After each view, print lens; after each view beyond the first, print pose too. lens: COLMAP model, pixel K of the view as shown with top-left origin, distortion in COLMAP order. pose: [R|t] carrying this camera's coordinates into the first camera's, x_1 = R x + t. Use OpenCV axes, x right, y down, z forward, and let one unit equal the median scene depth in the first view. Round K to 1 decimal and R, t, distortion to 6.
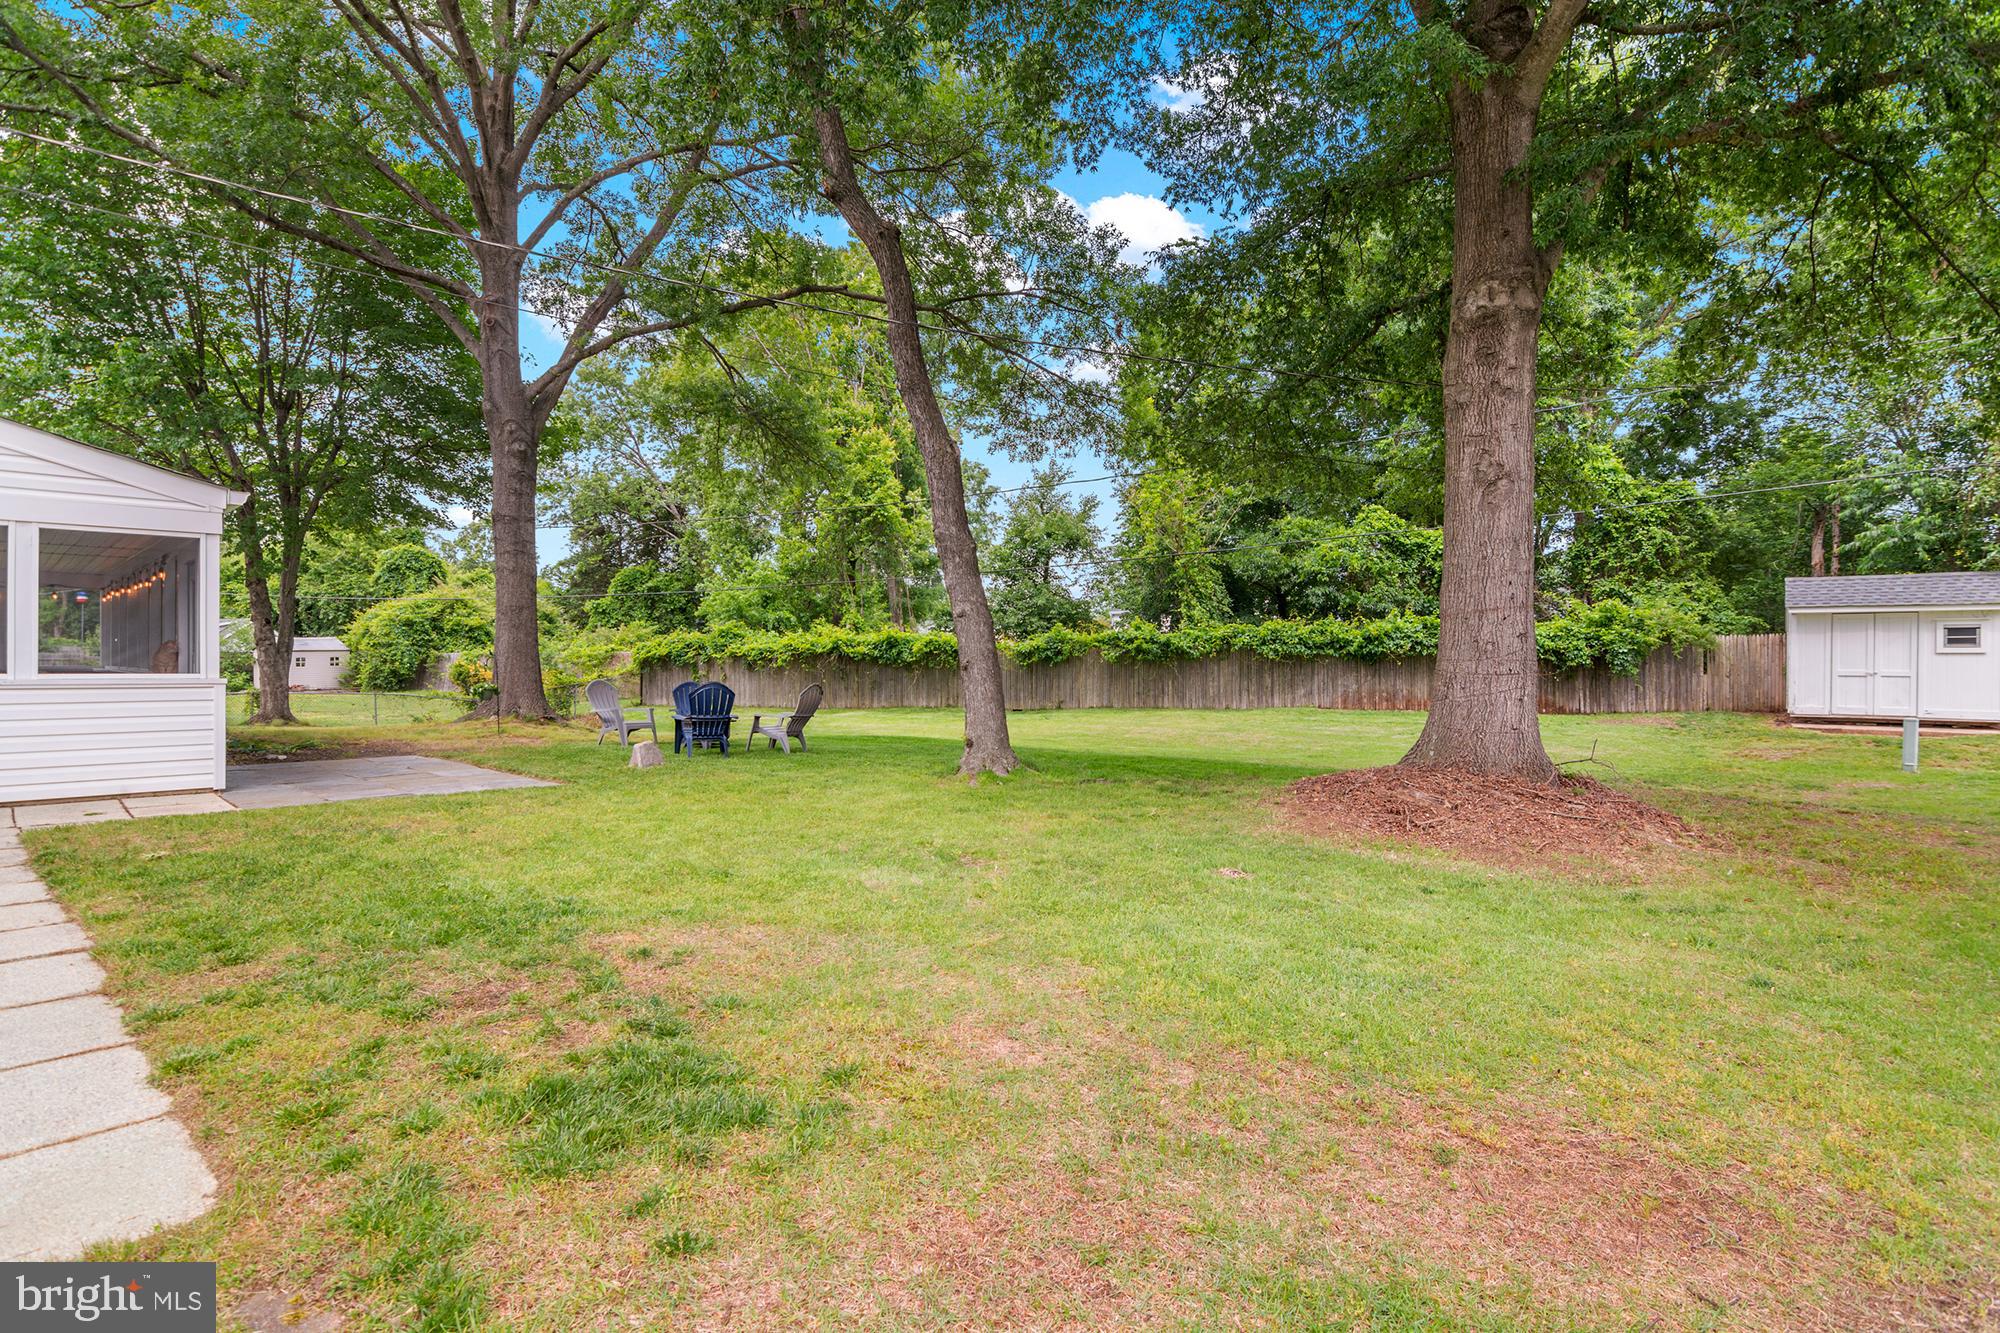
lens RADIAL K [[981.5, 0, 999.1], [0, 981.5, 666.1], [0, 0, 1]] dist [-0.009677, -0.000995]
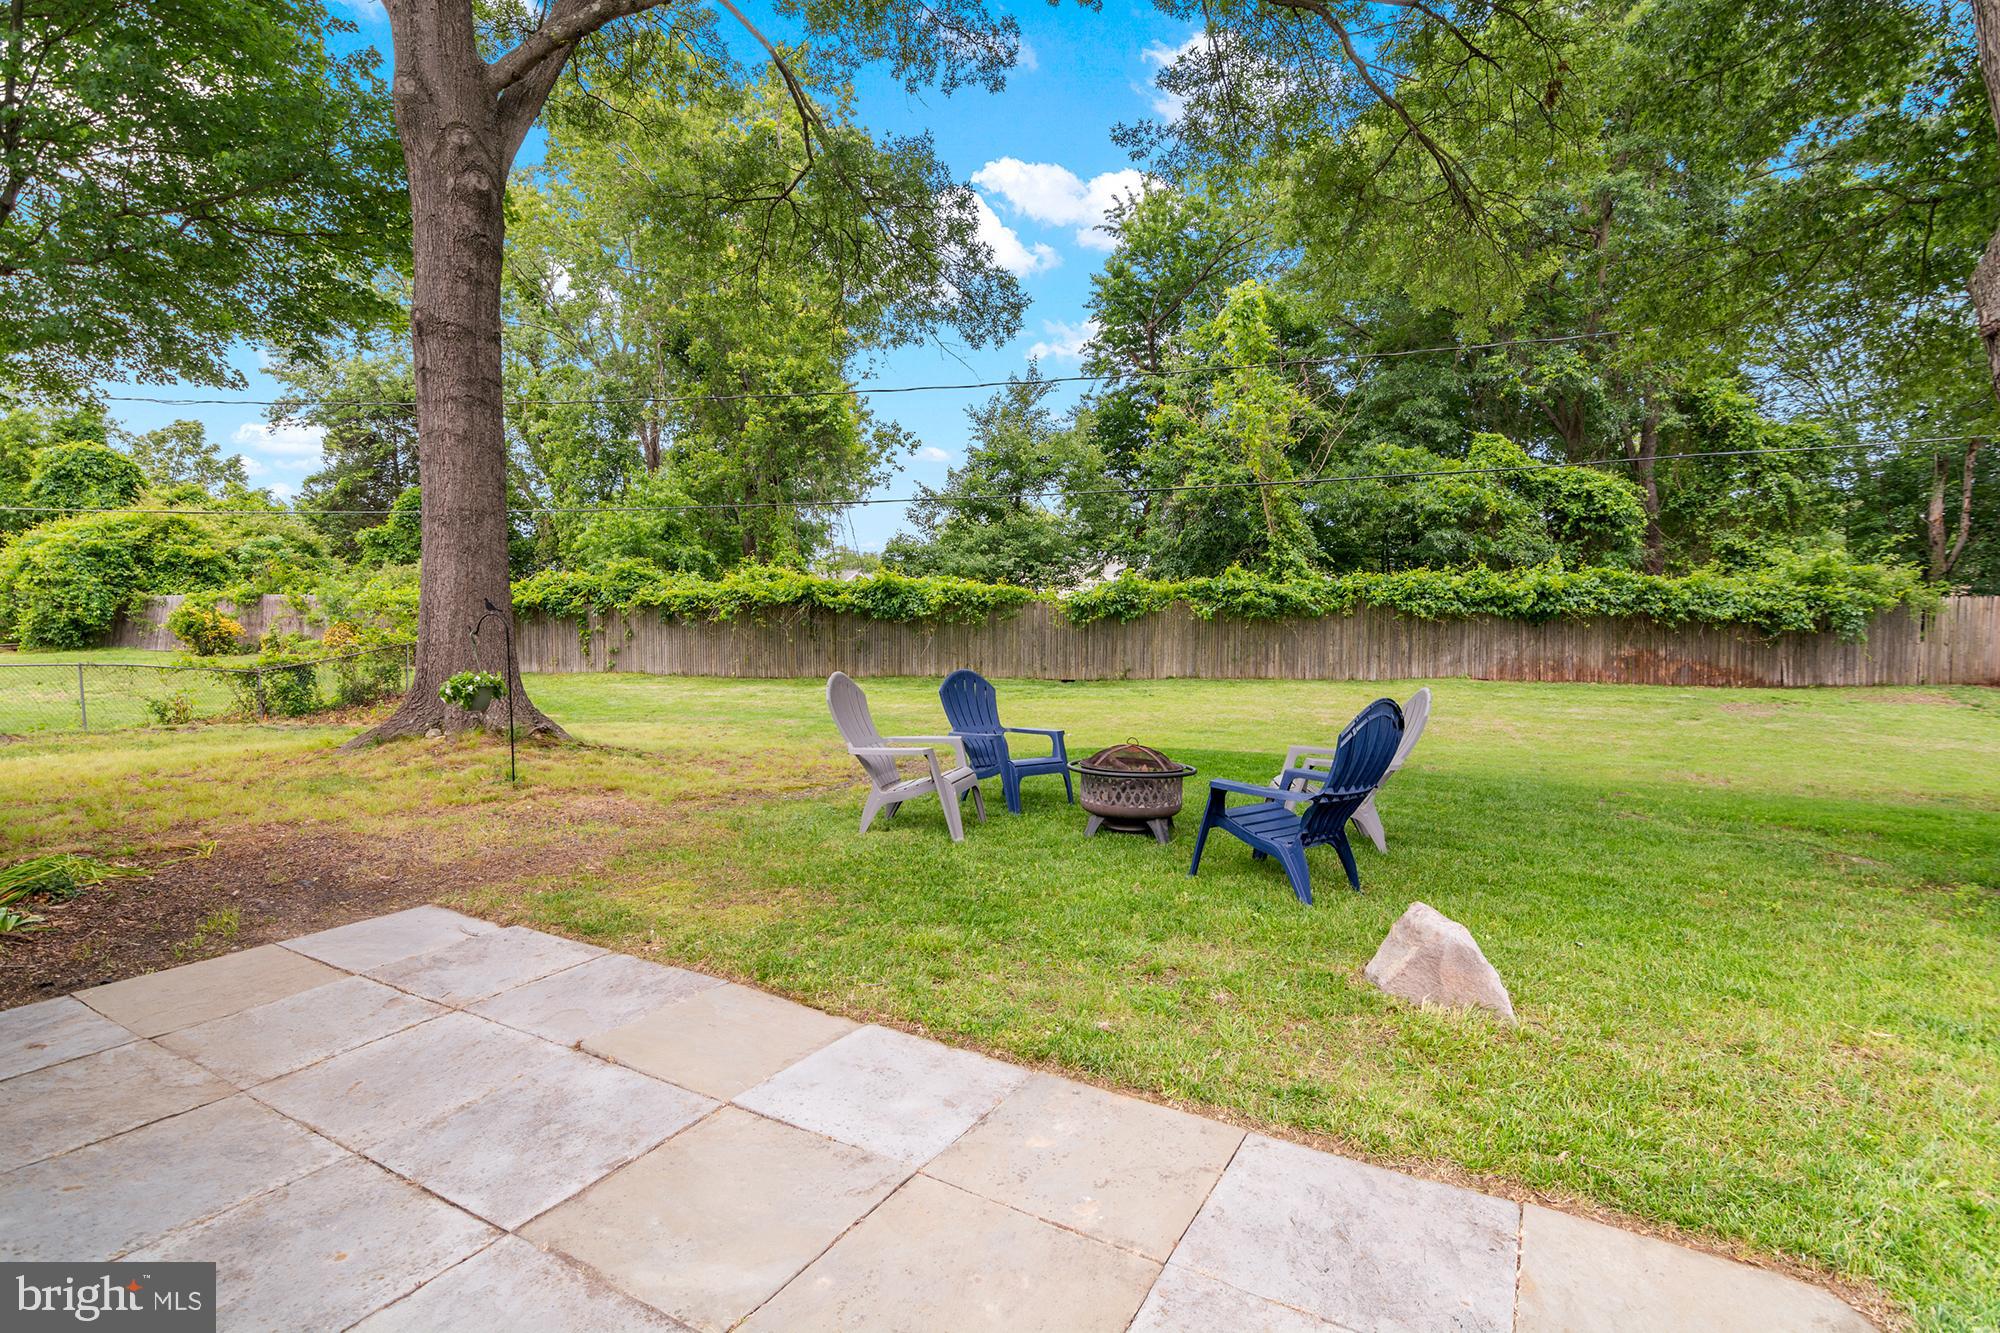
lens RADIAL K [[981.5, 0, 1006.9], [0, 981.5, 666.8], [0, 0, 1]] dist [-0.009677, -0.000995]
pose [[0.973148, -0.003834, 0.230149, -0.192655], [-0.008335, 0.998619, 0.051880, -0.005156], [-0.230030, -0.052405, 0.971772, 0.250985]]
